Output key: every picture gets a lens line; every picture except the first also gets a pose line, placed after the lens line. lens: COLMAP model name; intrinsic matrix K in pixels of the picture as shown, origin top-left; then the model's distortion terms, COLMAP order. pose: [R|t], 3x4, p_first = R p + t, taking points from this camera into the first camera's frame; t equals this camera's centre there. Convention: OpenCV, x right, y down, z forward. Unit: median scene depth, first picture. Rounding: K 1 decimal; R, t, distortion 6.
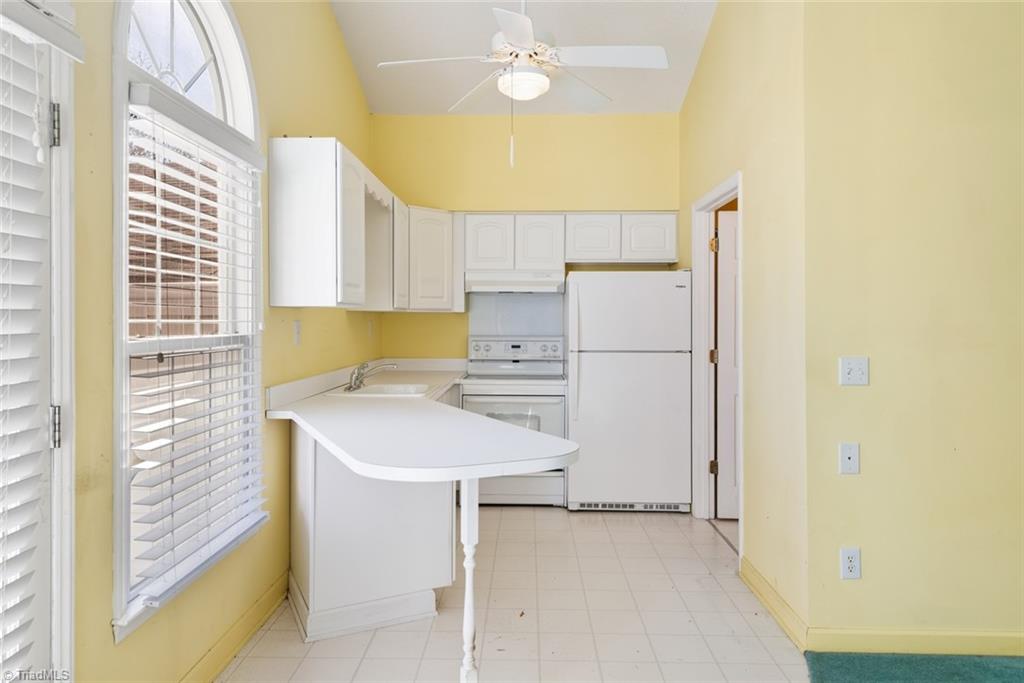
lens RADIAL K [[712.2, 0, 511.5], [0, 712.2, 334.8], [0, 0, 1]] dist [0.003949, 0.000035]
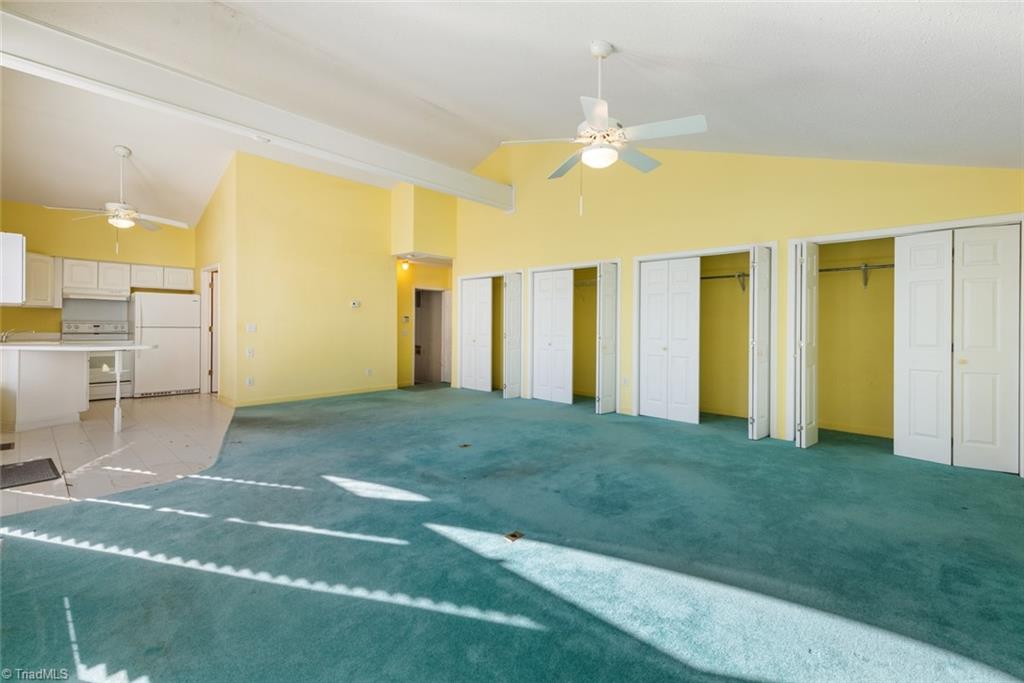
lens RADIAL K [[427.7, 0, 515.5], [0, 427.7, 324.5], [0, 0, 1]] dist [0.001172, -0.000170]
pose [[0.648912, 0.008692, 0.760814, -0.161620], [0.003986, 0.999882, -0.014823, 0.037989], [-0.760853, 0.012652, 0.648801, -0.762338]]
